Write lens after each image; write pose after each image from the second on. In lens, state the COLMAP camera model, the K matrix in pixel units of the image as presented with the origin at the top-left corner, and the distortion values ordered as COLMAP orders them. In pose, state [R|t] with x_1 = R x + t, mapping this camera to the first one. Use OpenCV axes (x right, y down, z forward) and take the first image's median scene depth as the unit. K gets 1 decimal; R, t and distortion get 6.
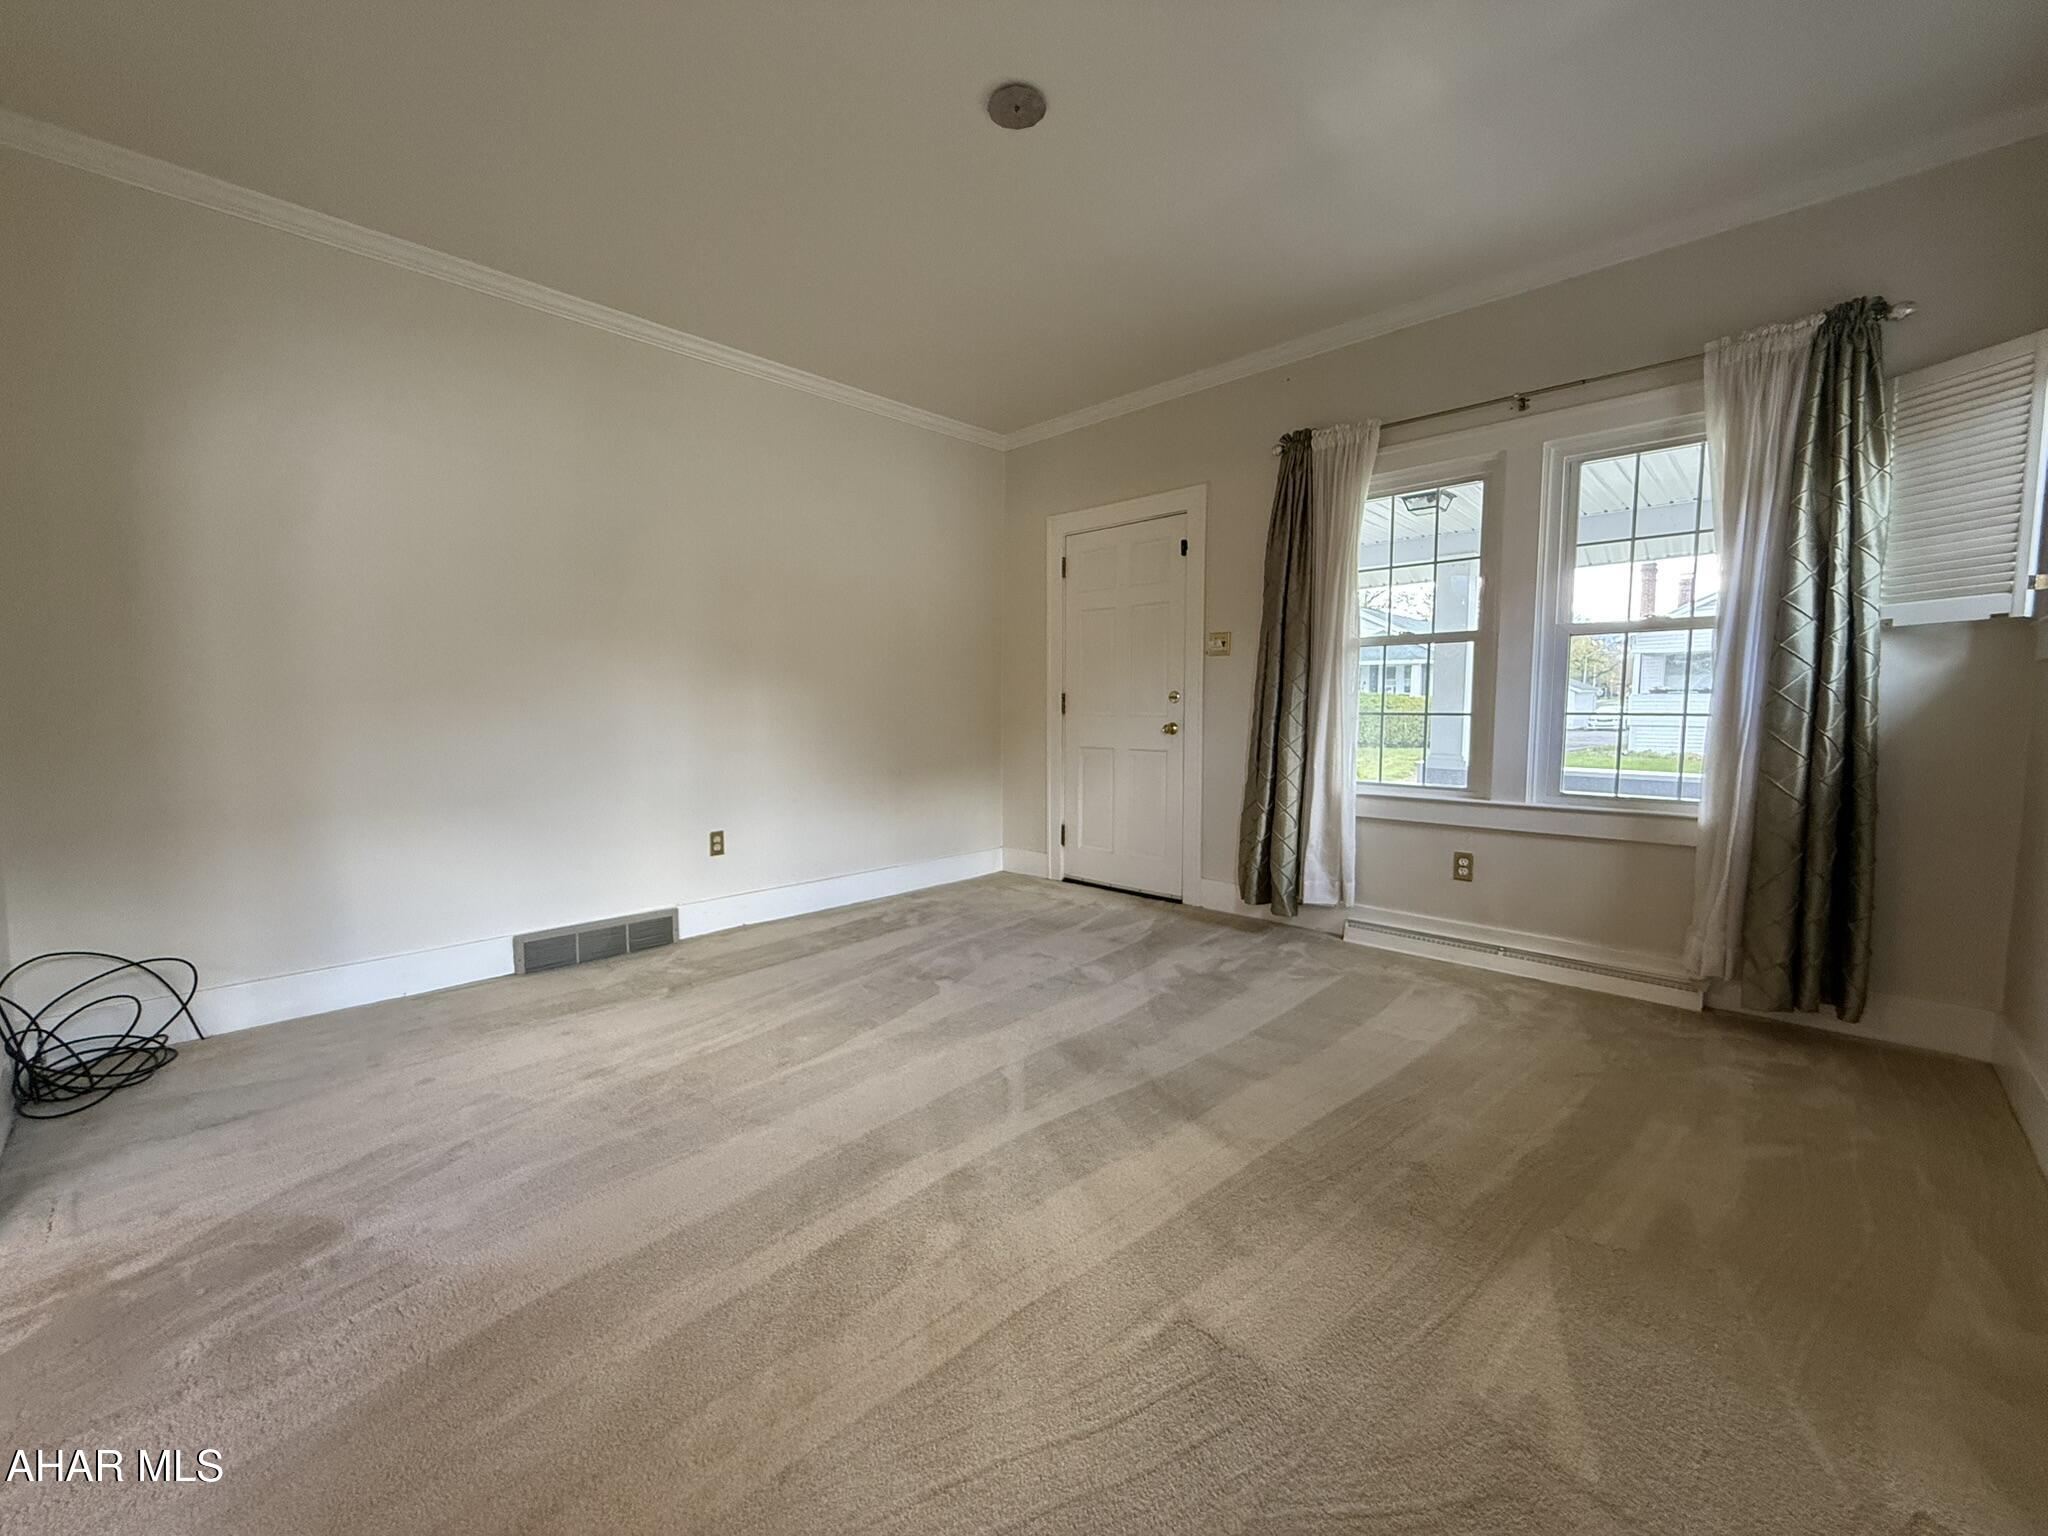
lens RADIAL K [[825.5, 0, 1023.2], [0, 825.5, 761.6], [0, 0, 1]] dist [-0.003045, -0.000688]
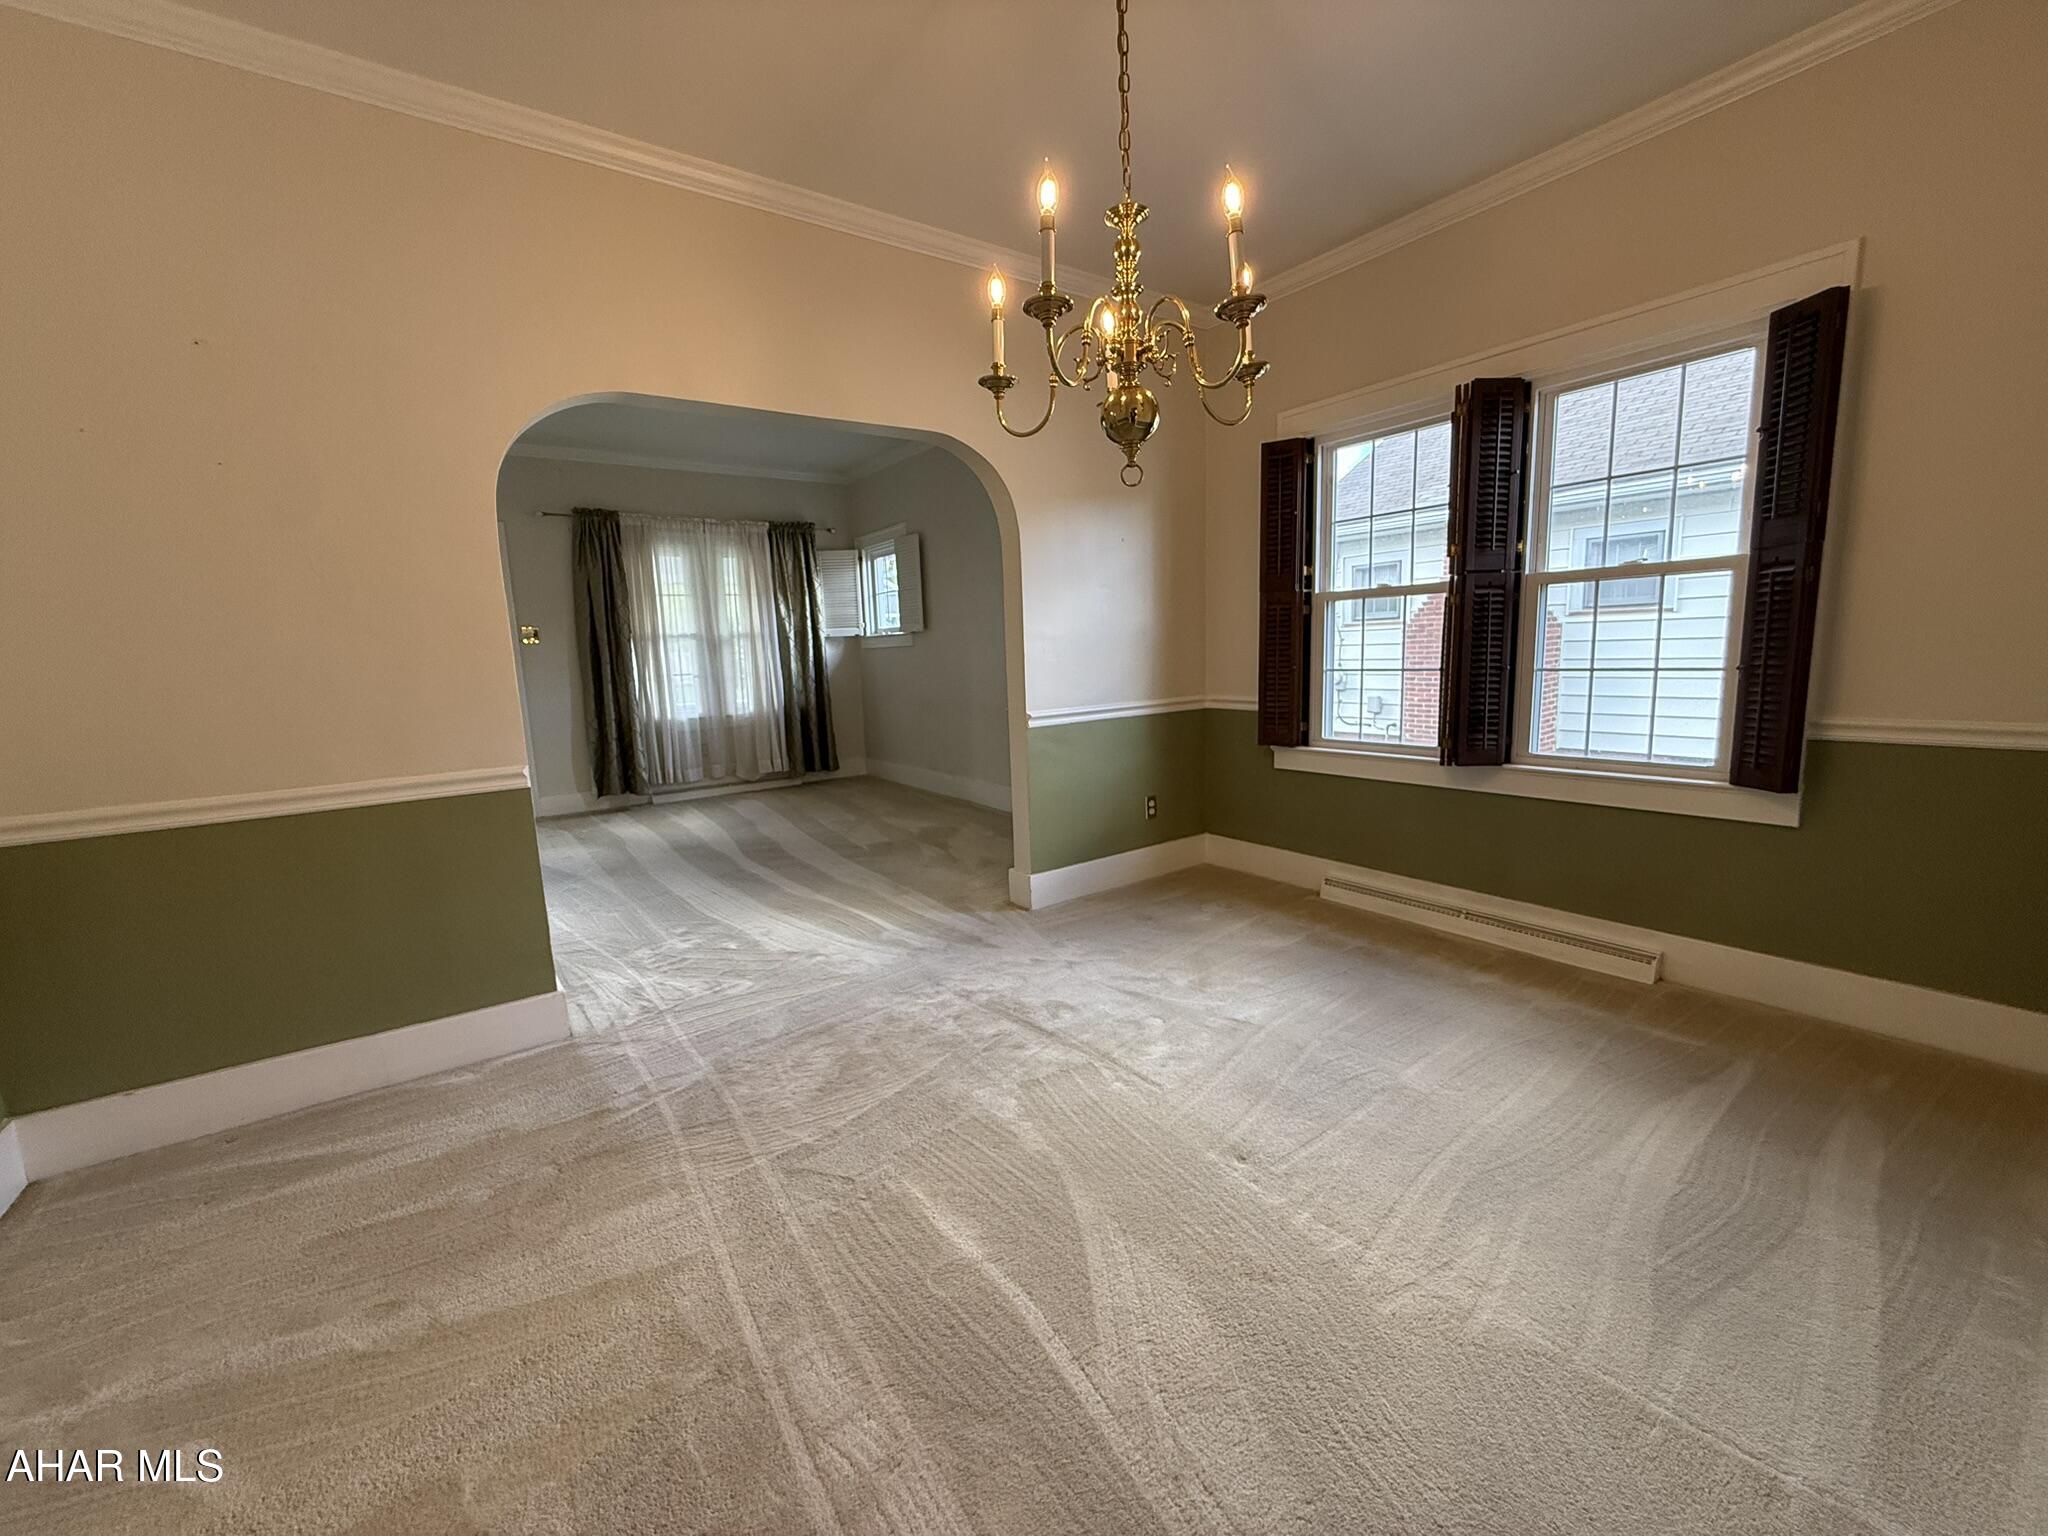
lens RADIAL K [[825.5, 0, 1017.1], [0, 825.5, 769.5], [0, 0, 1]] dist [-0.003045, -0.000688]
pose [[0.170214, -0.151666, 0.973666, -1.532547], [0.101418, 0.985534, 0.135785, -0.028038], [-0.980174, 0.075635, 0.183133, -0.141555]]
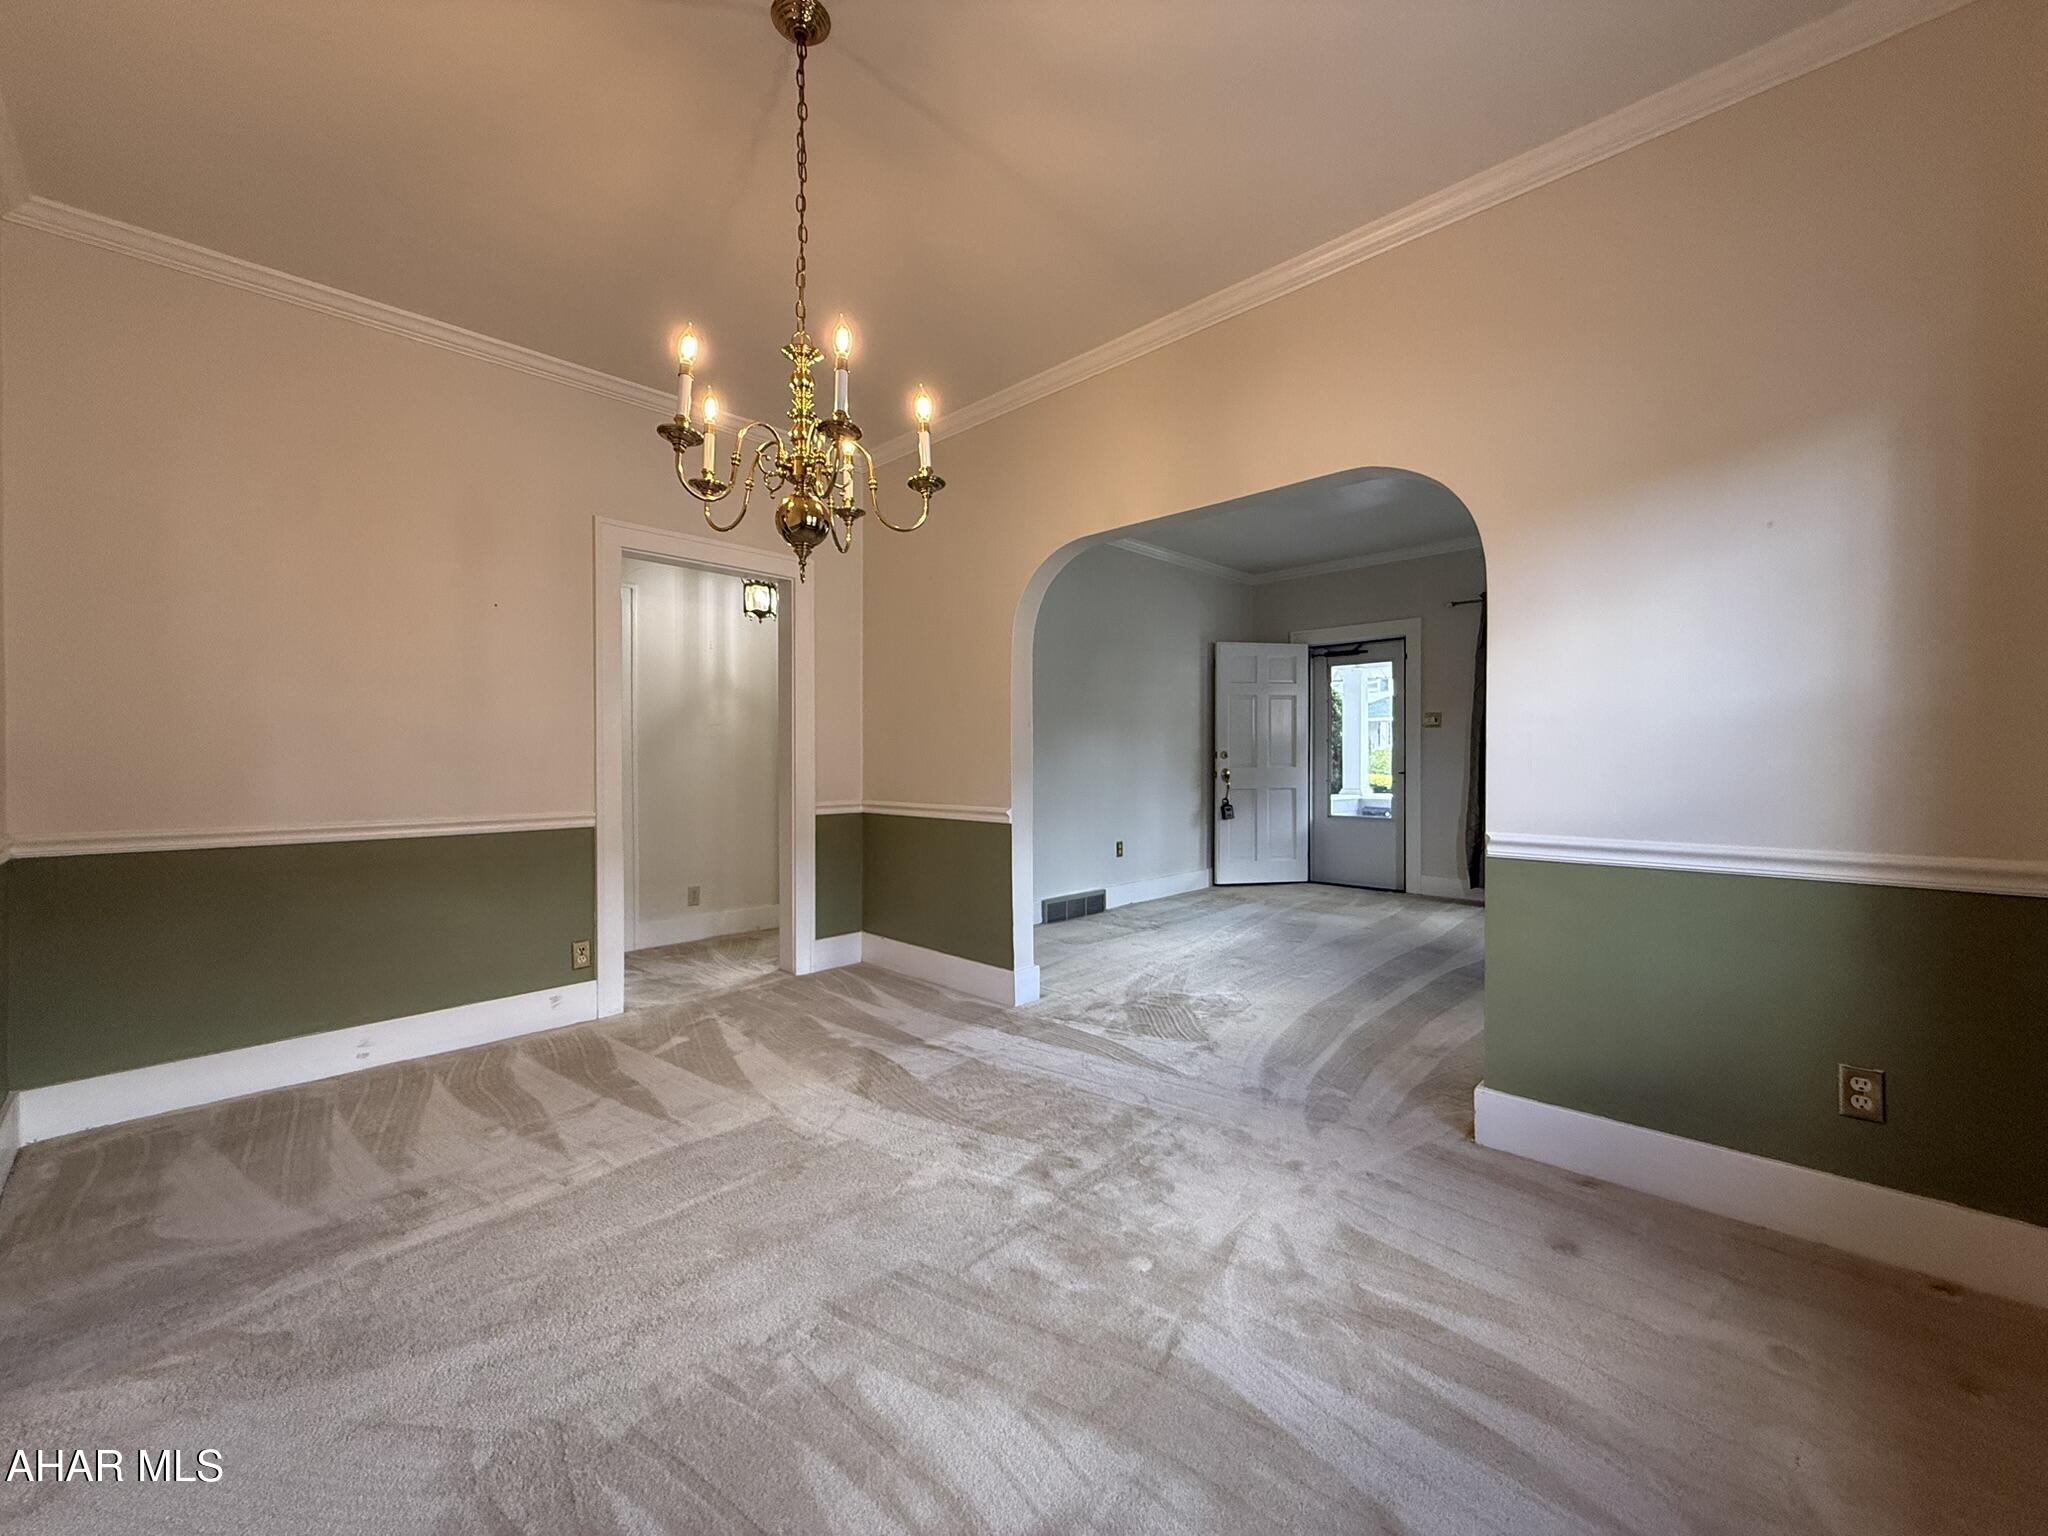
lens RADIAL K [[825.5, 0, 1020.4], [0, 825.5, 780.1], [0, 0, 1]] dist [-0.003045, -0.000688]
pose [[0.999965, 0.001646, -0.008178, -0.737355], [-0.001970, 0.999205, -0.039826, 0.042871], [0.008106, 0.039841, 0.999173, -0.751526]]
